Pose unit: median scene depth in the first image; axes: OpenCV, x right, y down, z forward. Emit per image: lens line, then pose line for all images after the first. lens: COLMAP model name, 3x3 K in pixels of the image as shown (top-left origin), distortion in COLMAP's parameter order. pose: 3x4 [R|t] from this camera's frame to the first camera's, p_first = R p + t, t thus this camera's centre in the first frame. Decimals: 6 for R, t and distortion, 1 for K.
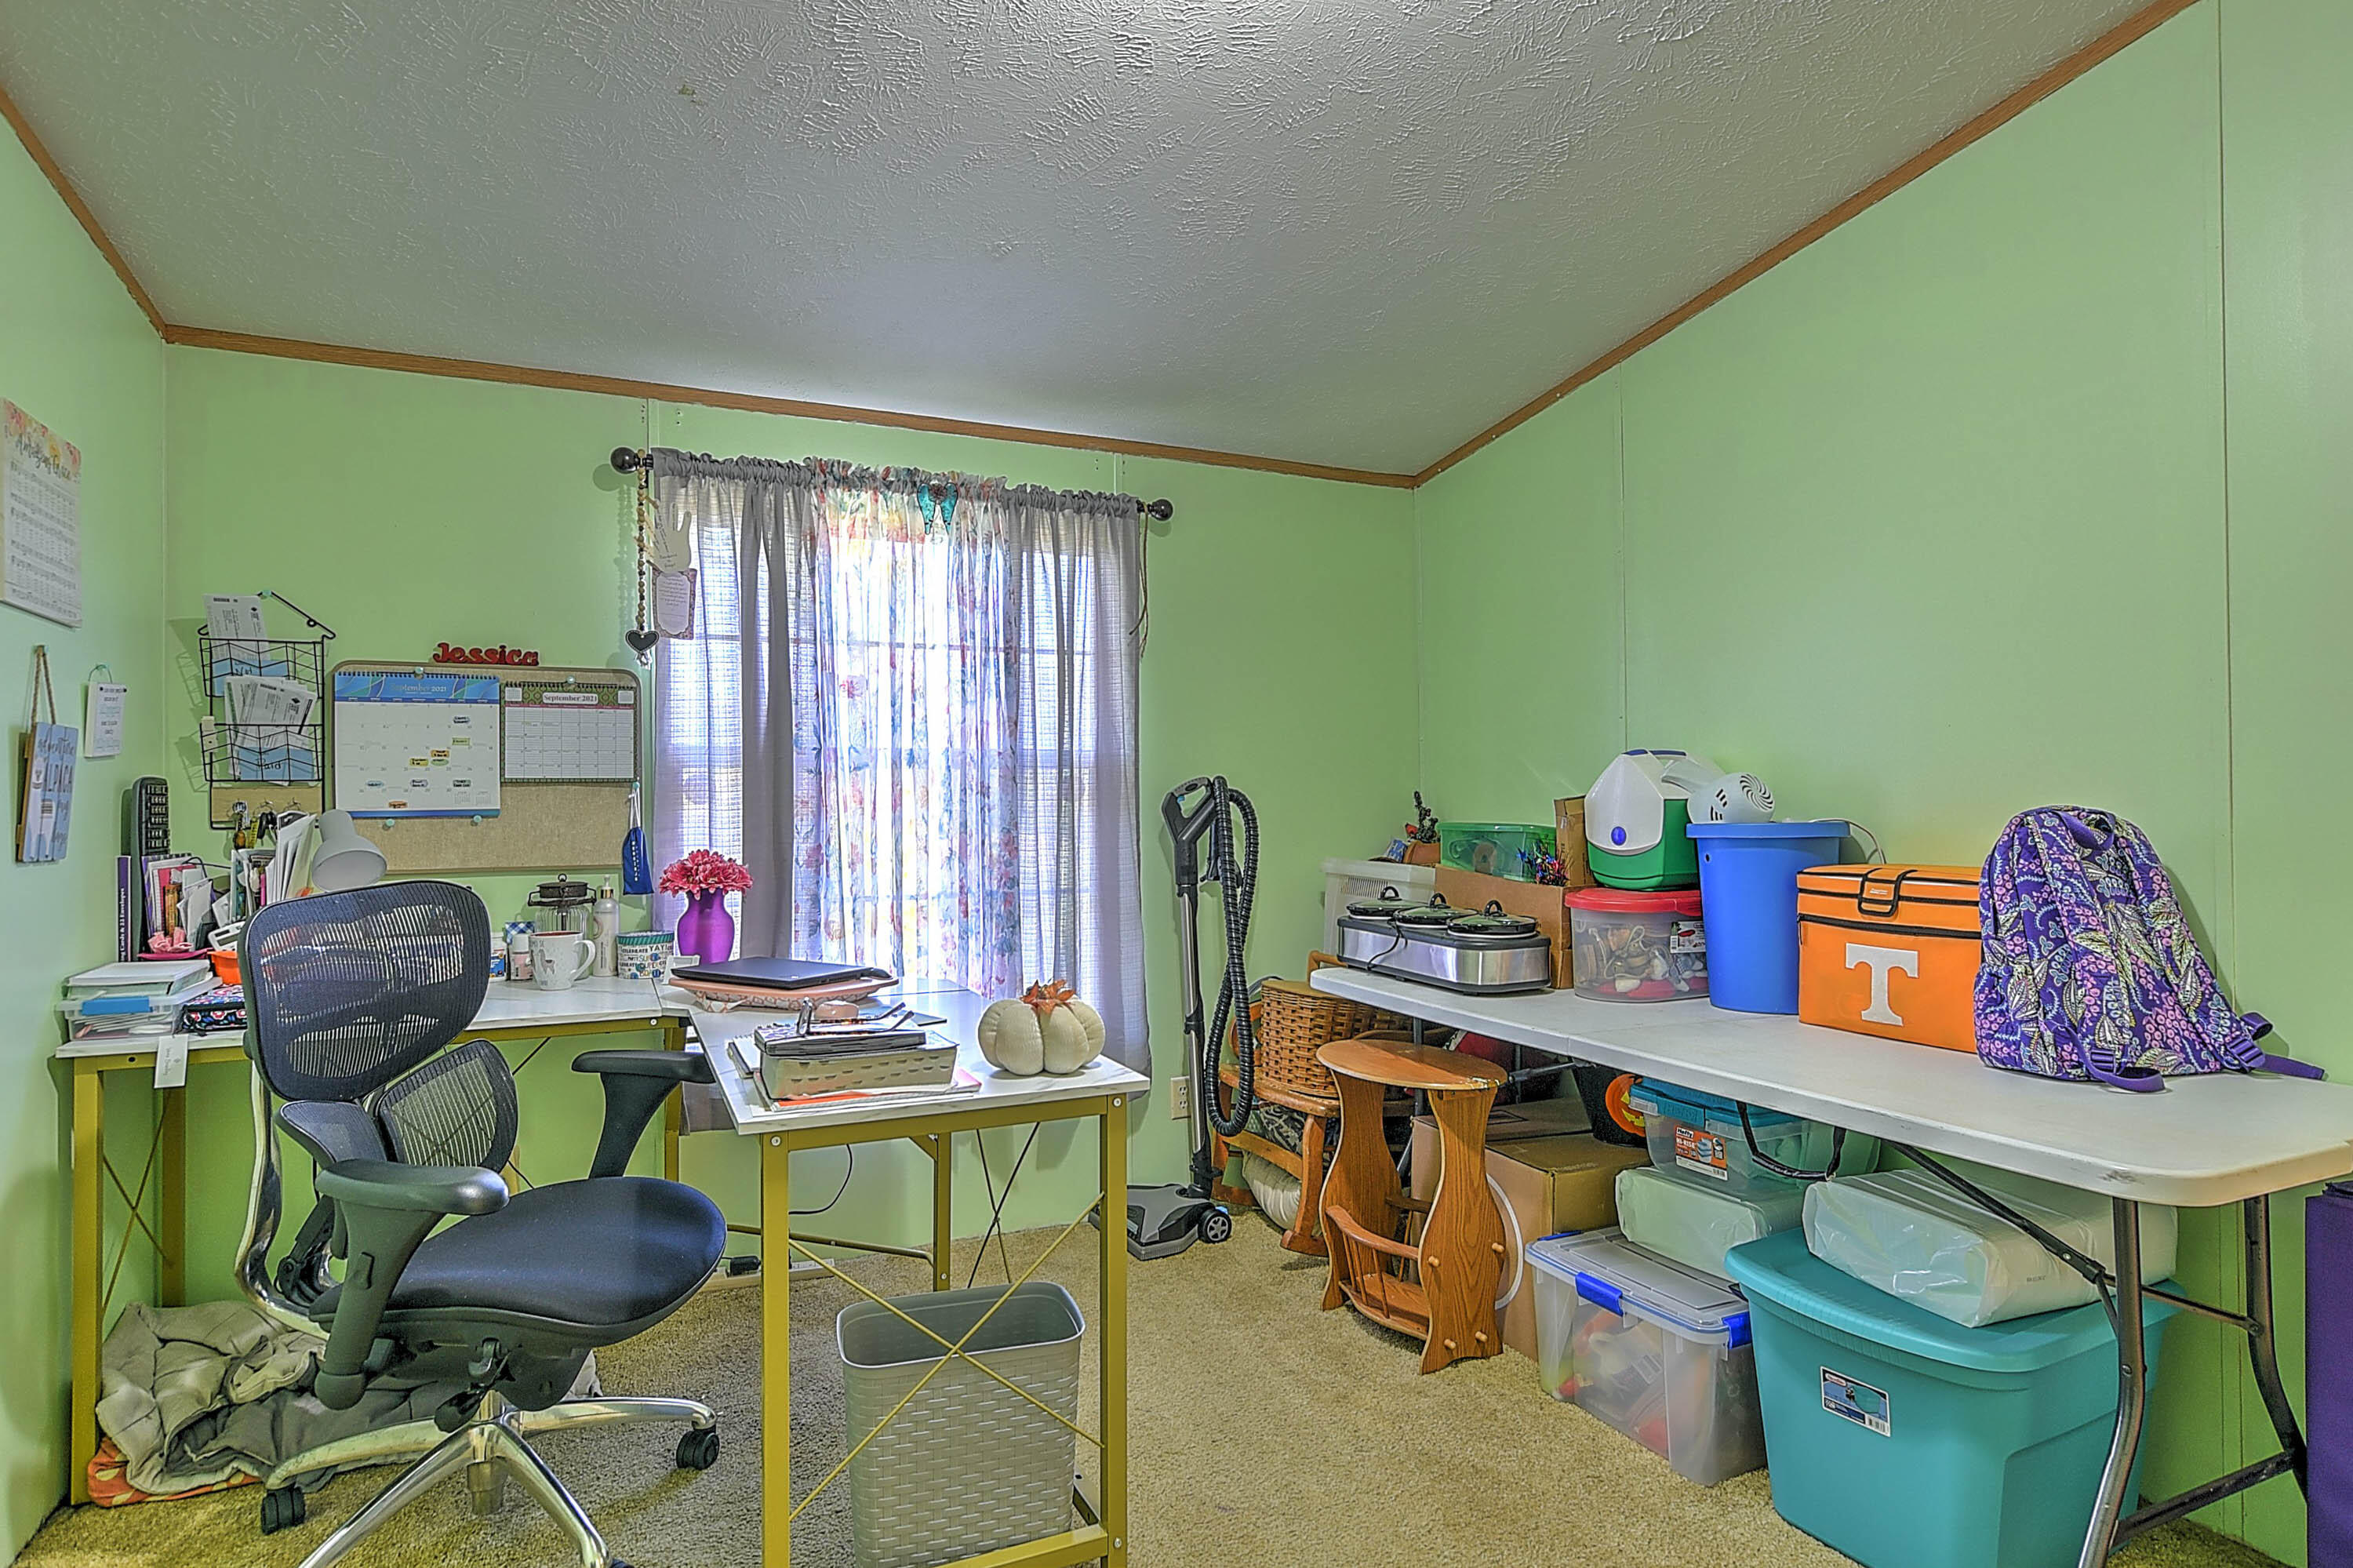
lens RADIAL K [[1240.1, 0, 1169.1], [0, 1240.1, 786.6], [0, 0, 1]] dist [-0.005074, 0.003537]
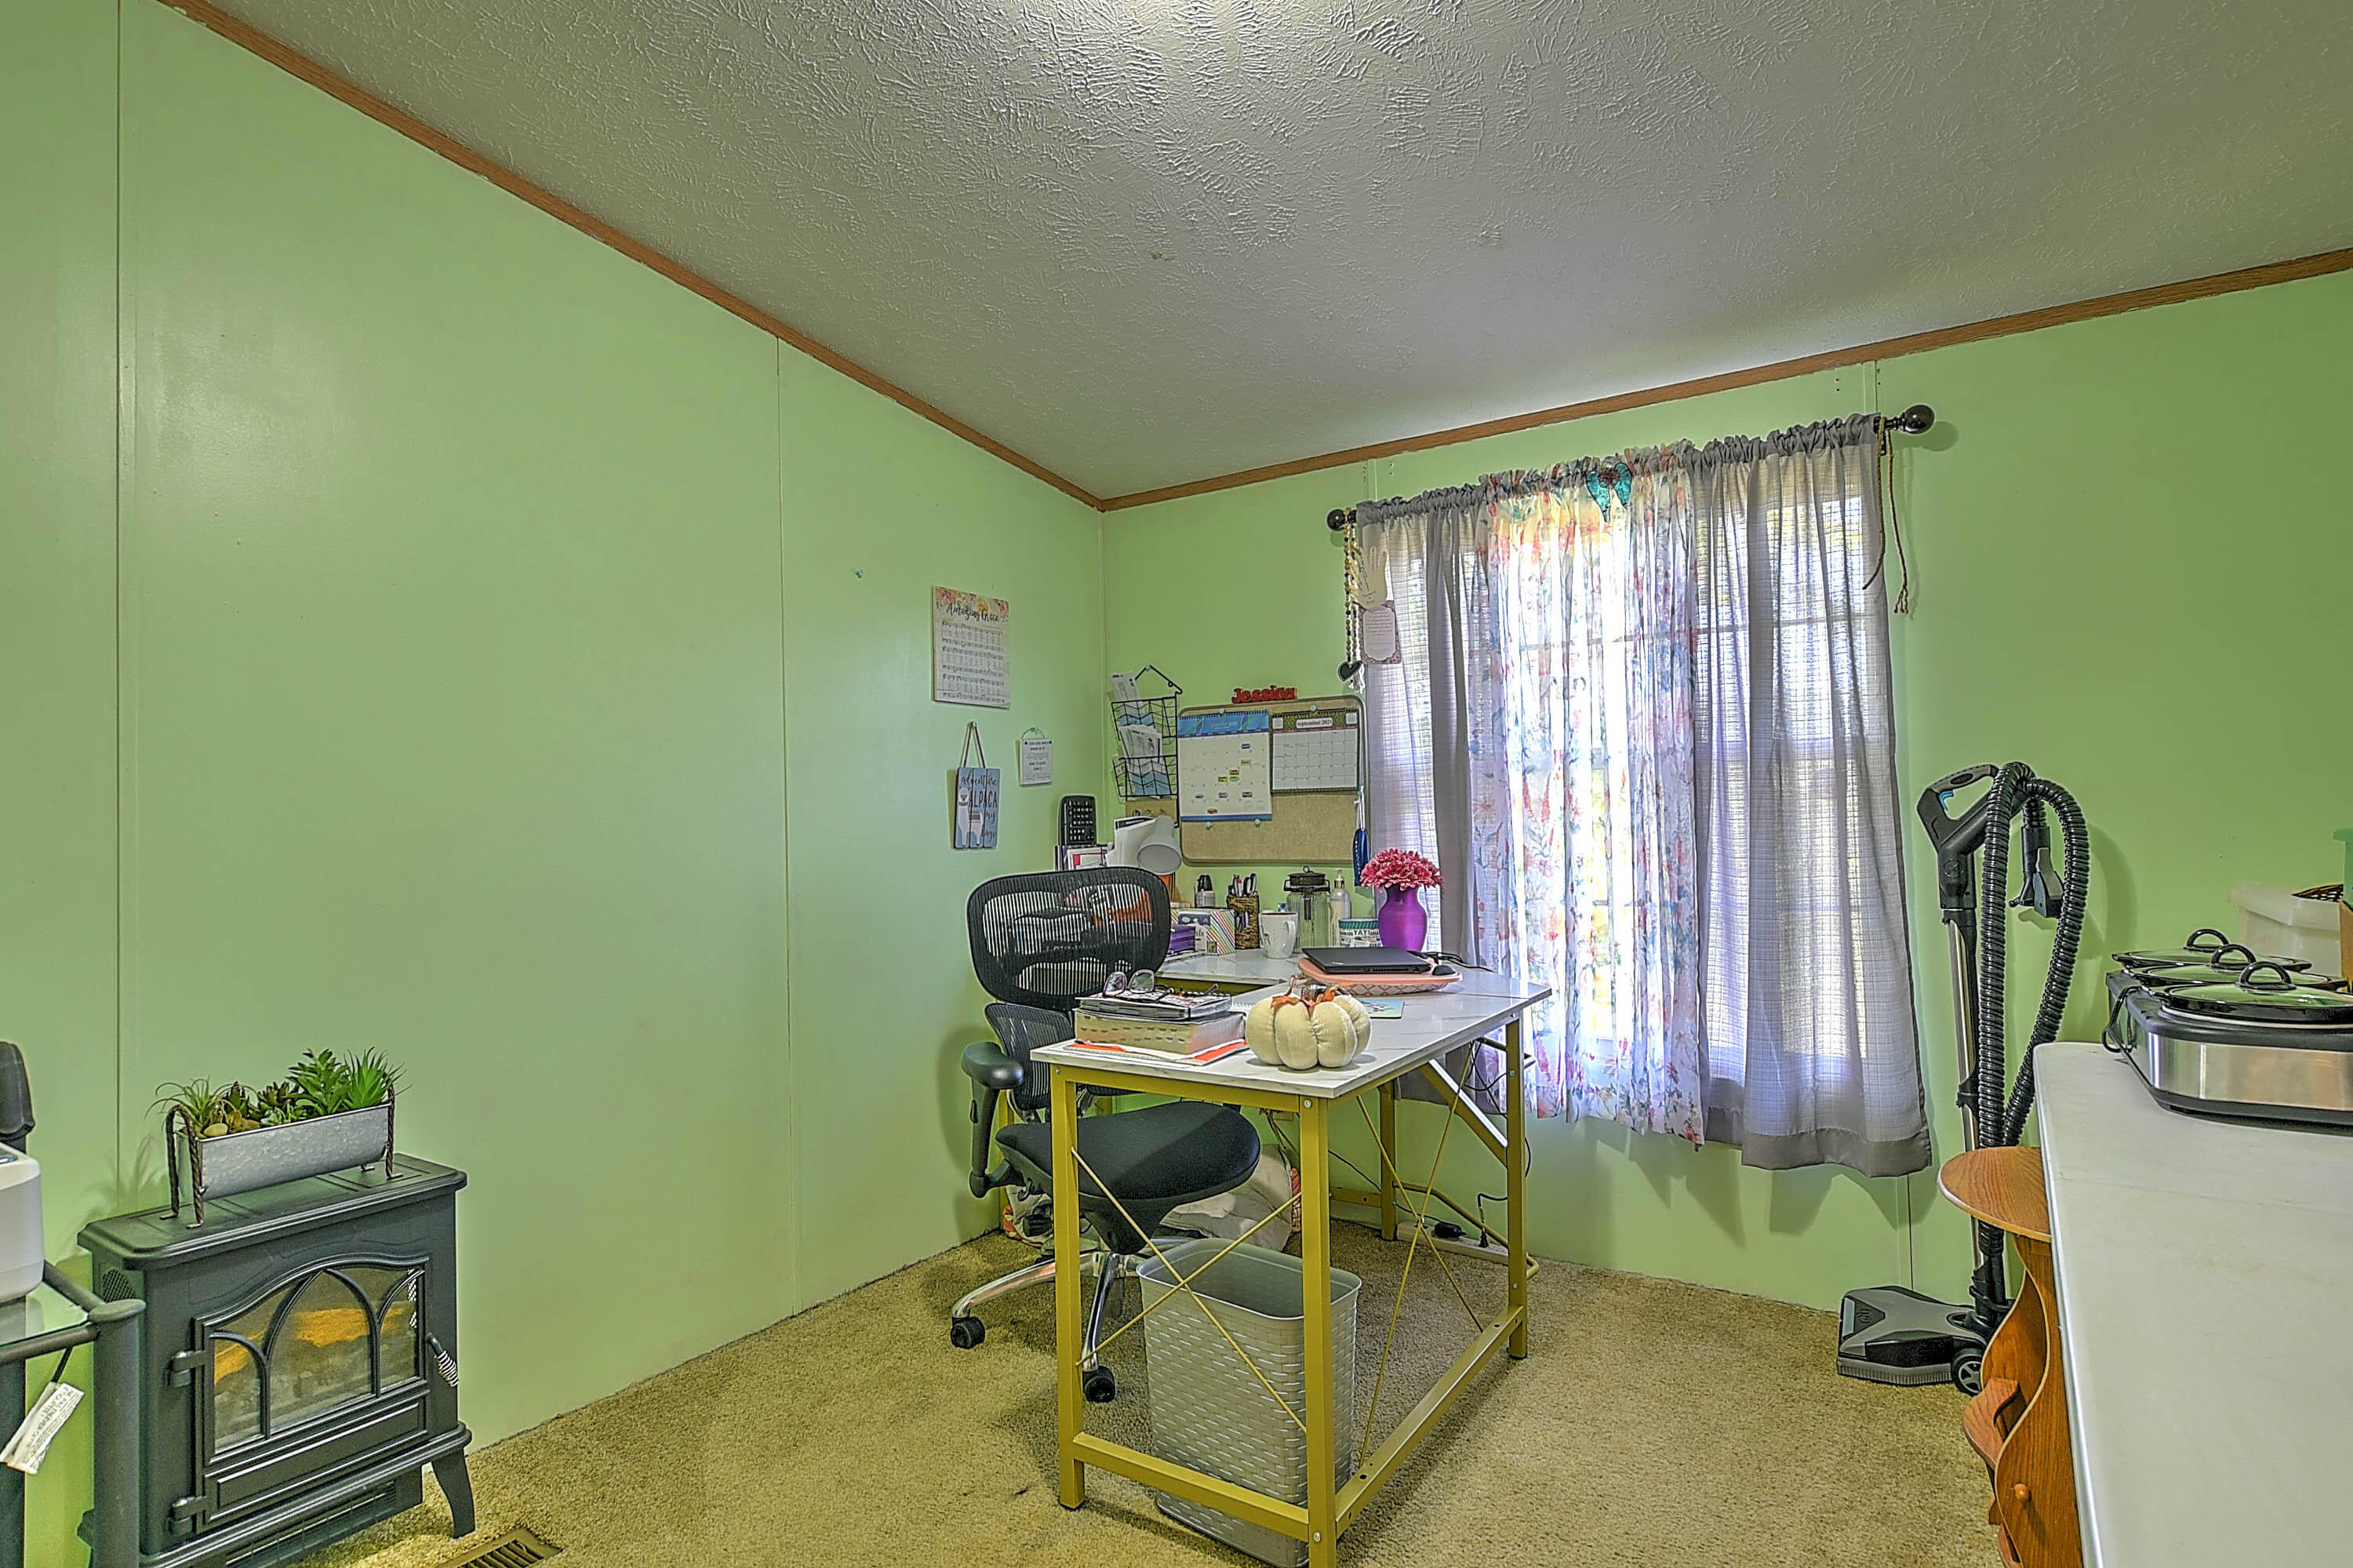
lens RADIAL K [[1240.1, 0, 1129.8], [0, 1240.1, 783.1], [0, 0, 1]] dist [-0.005074, 0.003537]
pose [[0.505570, -0.024447, -0.862439, 0.478094], [0.026280, 0.999571, -0.012929, -0.000975], [0.862385, -0.016128, 0.505995, 0.221044]]
